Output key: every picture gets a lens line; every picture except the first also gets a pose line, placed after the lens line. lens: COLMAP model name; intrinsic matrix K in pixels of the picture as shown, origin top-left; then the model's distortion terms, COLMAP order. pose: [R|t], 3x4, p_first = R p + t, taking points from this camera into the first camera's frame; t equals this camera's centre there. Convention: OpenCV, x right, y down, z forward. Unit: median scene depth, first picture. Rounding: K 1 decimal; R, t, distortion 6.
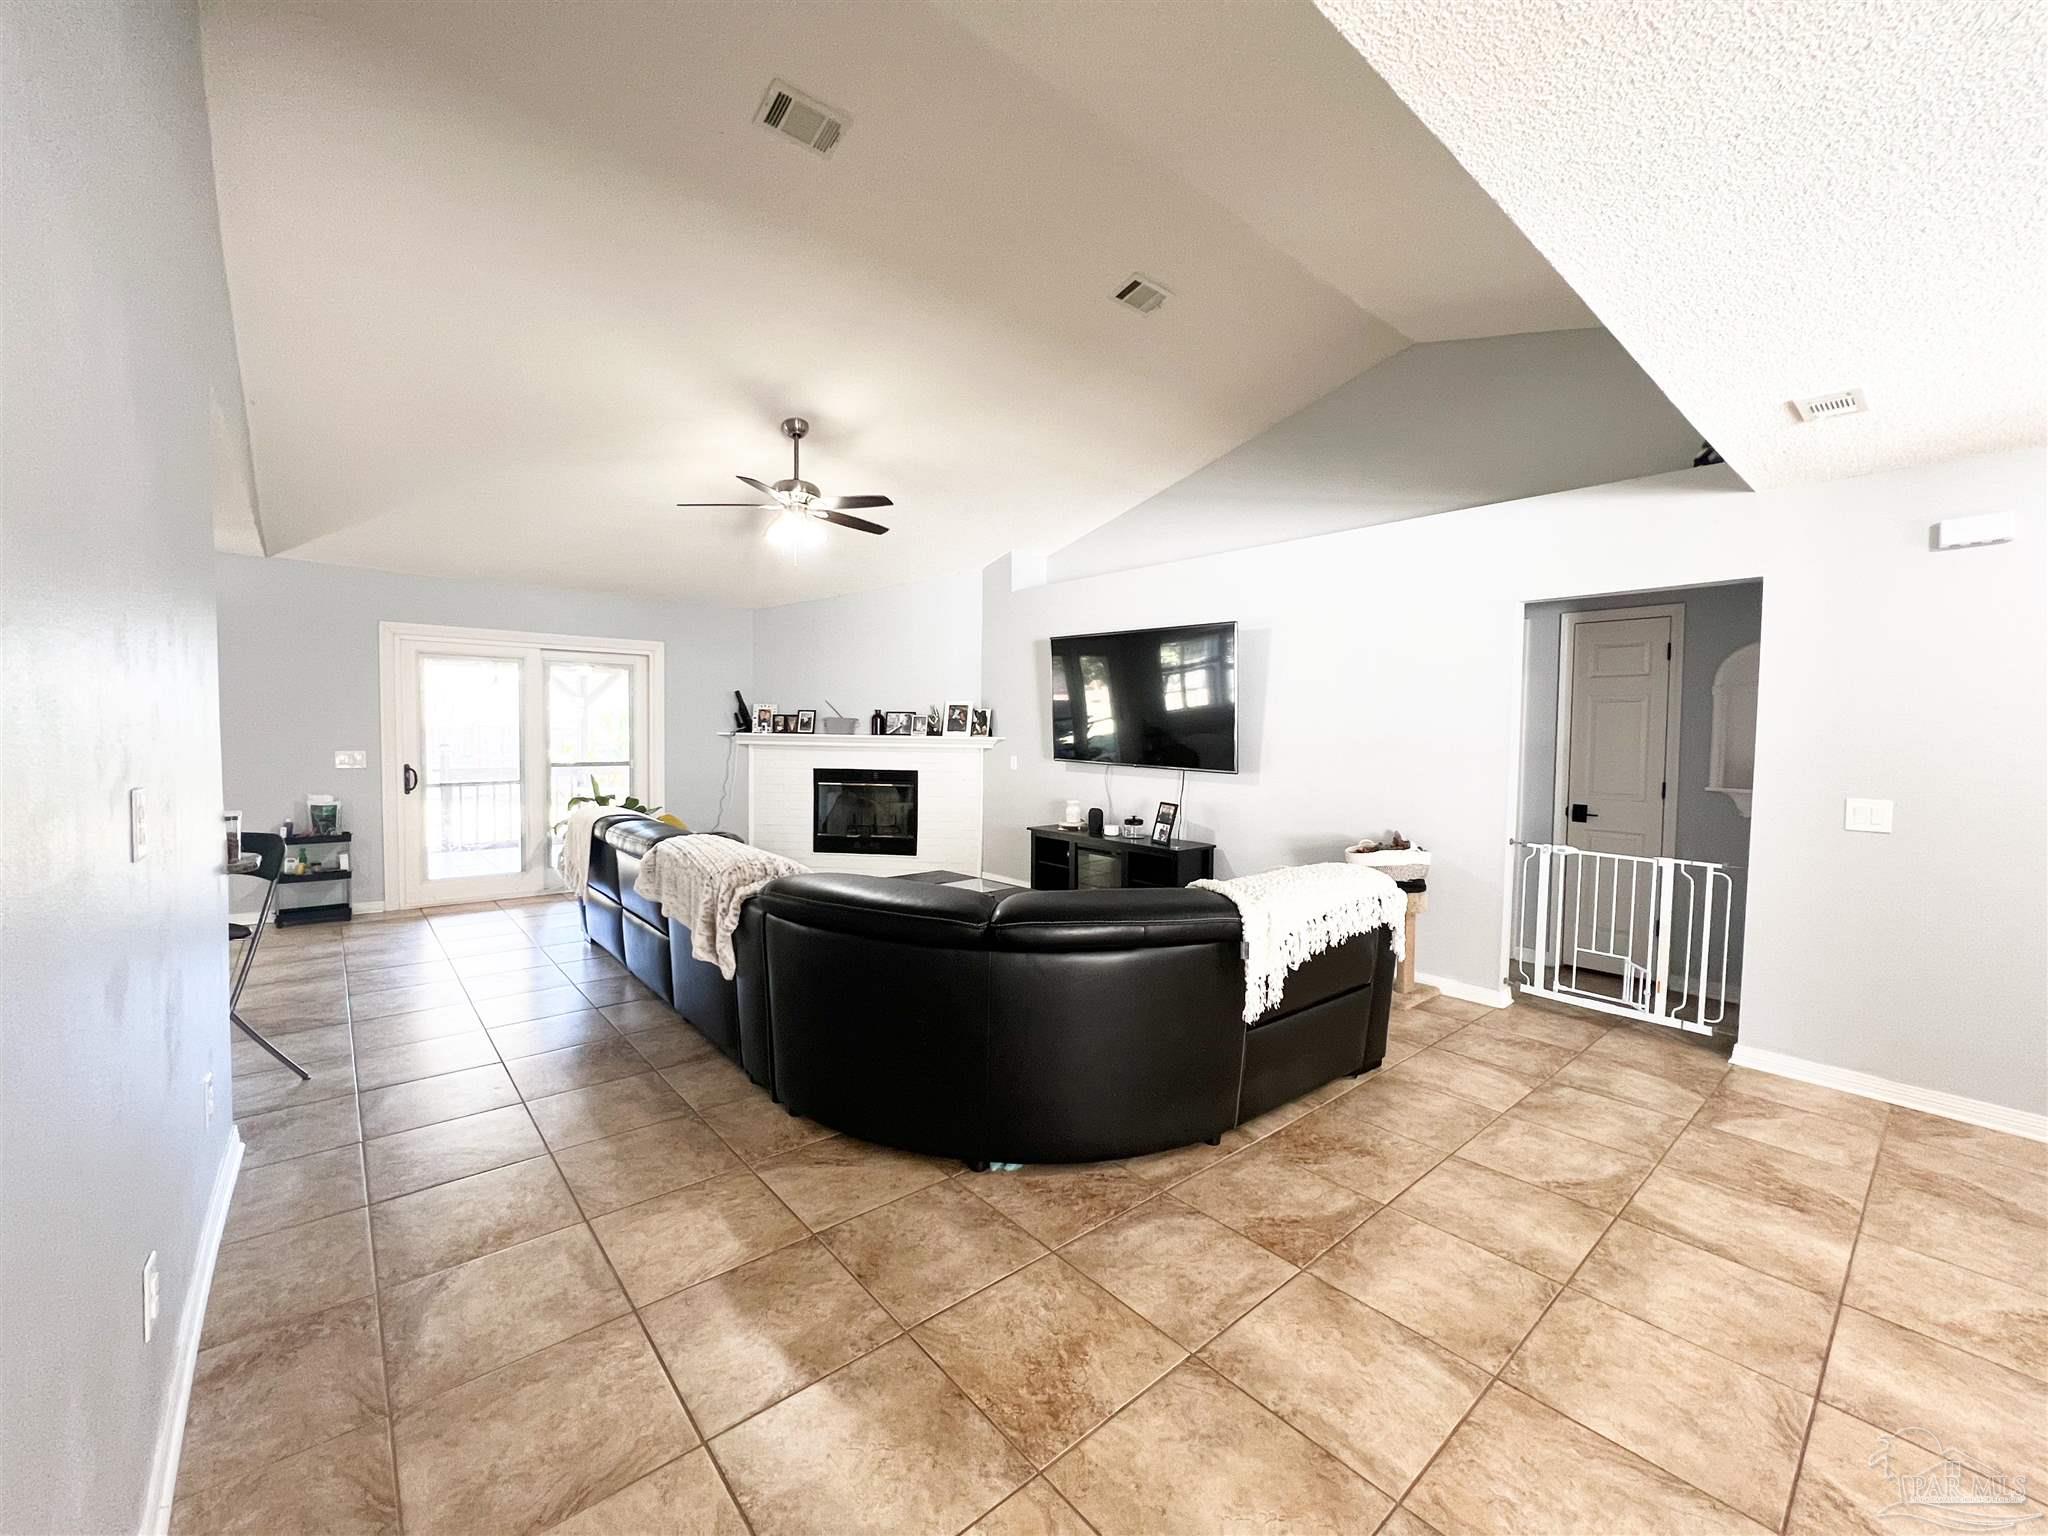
lens RADIAL K [[824.3, 0, 1027.1], [0, 824.3, 763.4], [0, 0, 1]] dist [-0.000528, -0.000039]
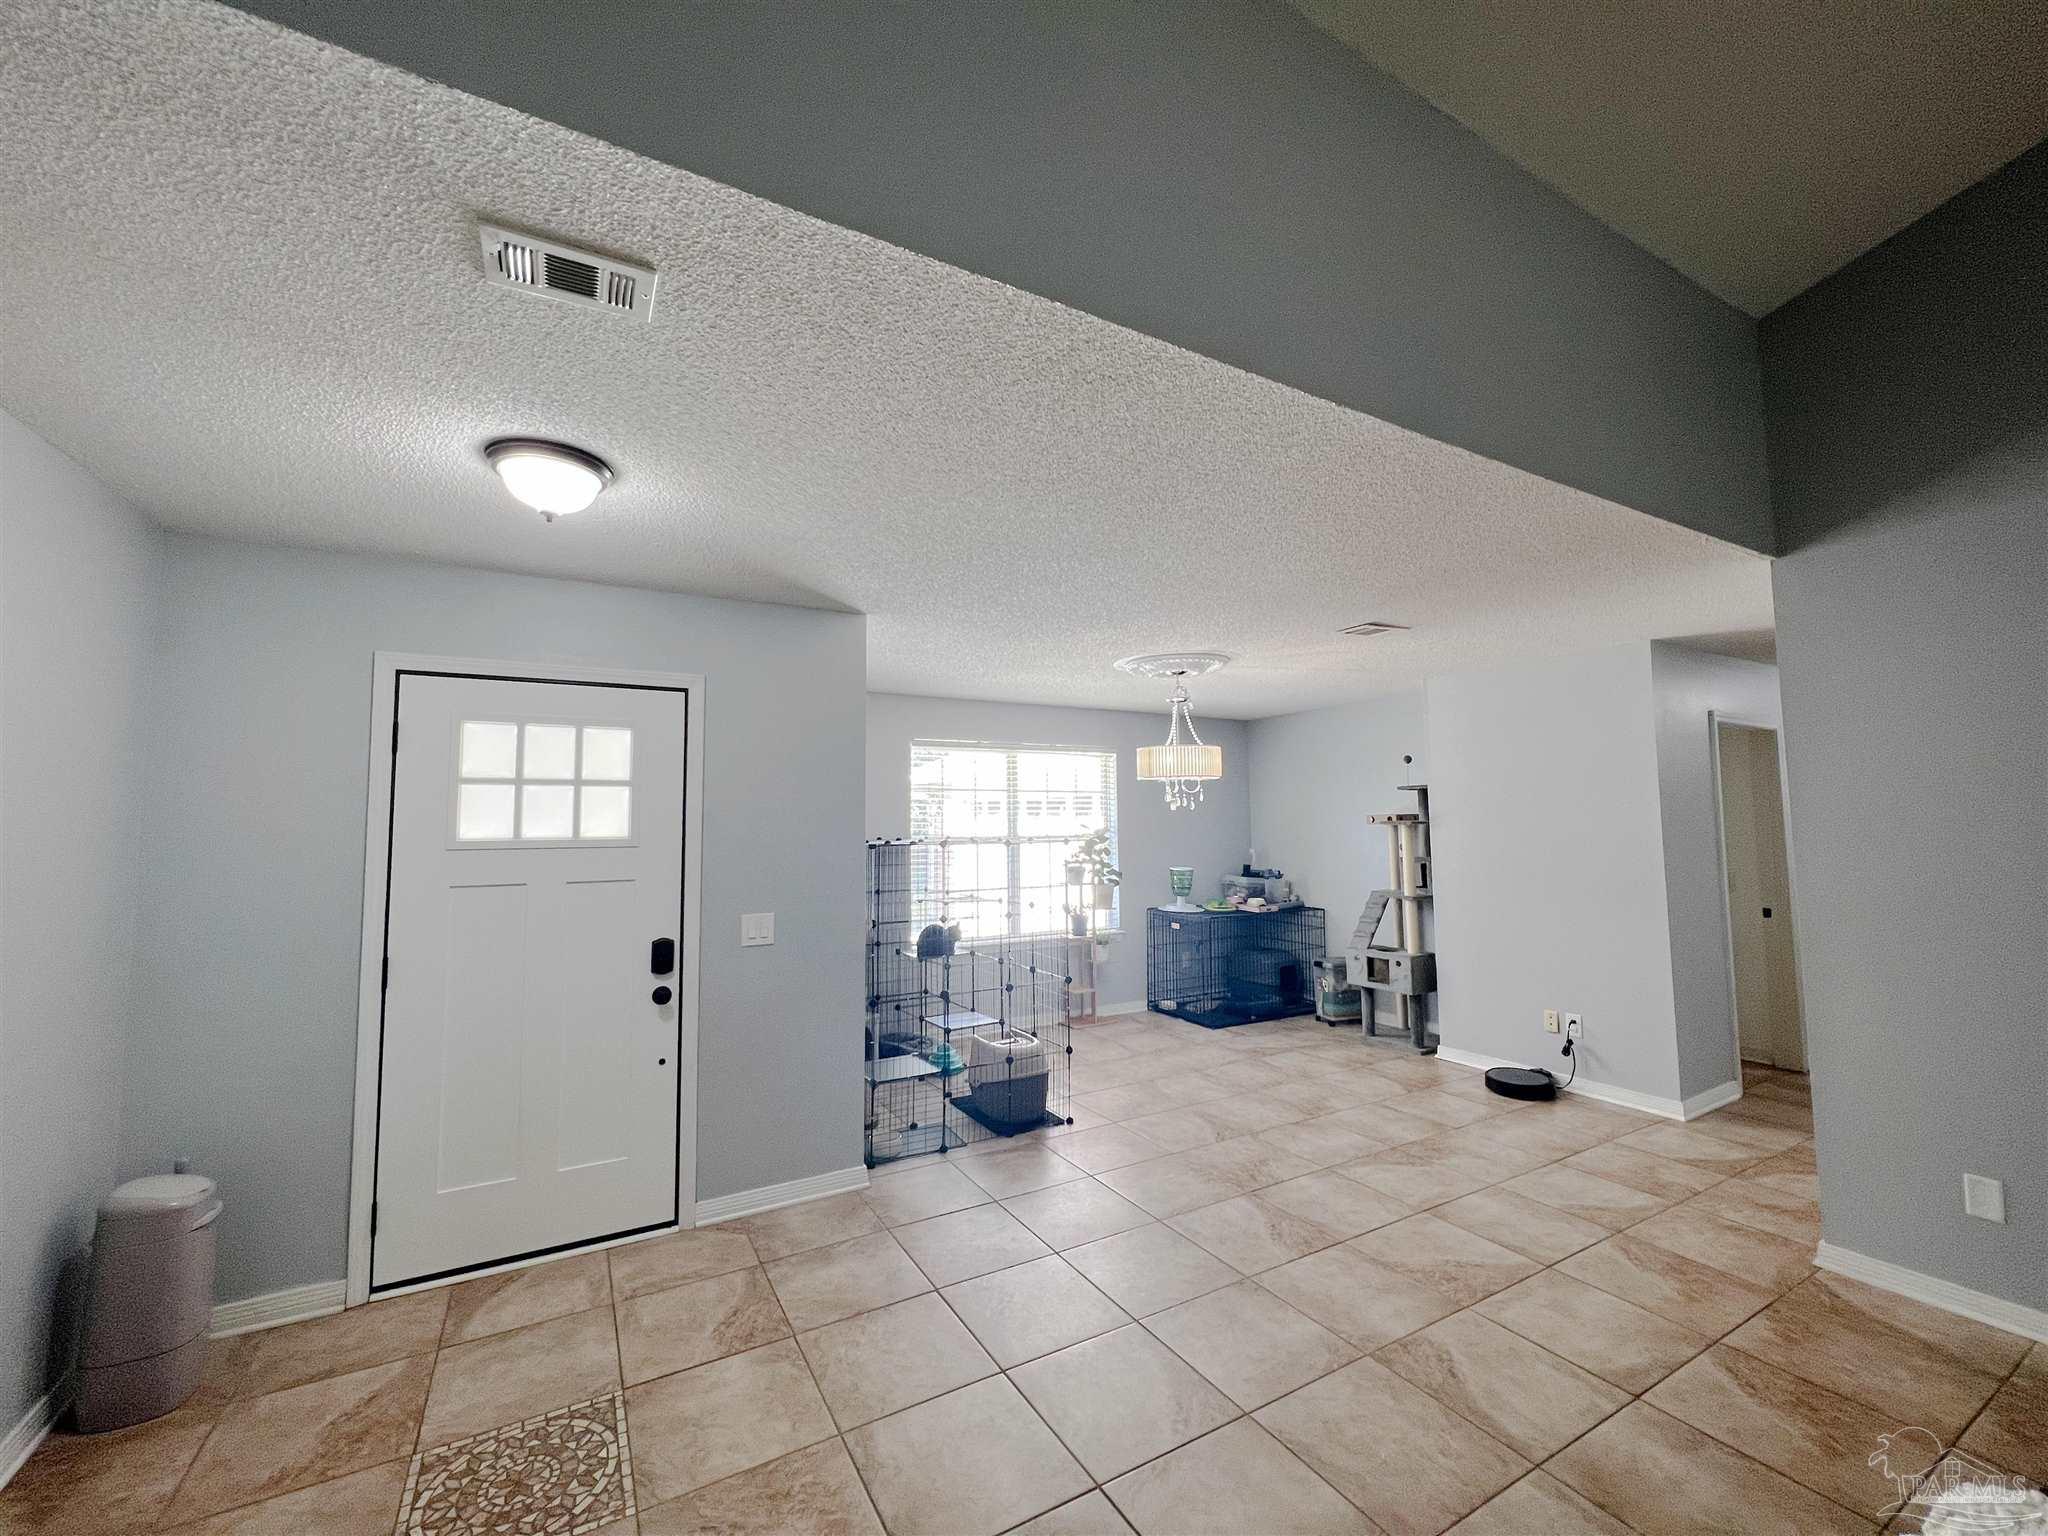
lens RADIAL K [[822.0, 0, 1029.9], [0, 822.0, 756.0], [0, 0, 1]] dist [0.001075, -0.000072]
pose [[-0.981971, 0.019655, 0.188008, 0.901678], [0.014704, 0.999508, -0.027695, -0.164715], [-0.188460, -0.024432, -0.981777, 2.275479]]
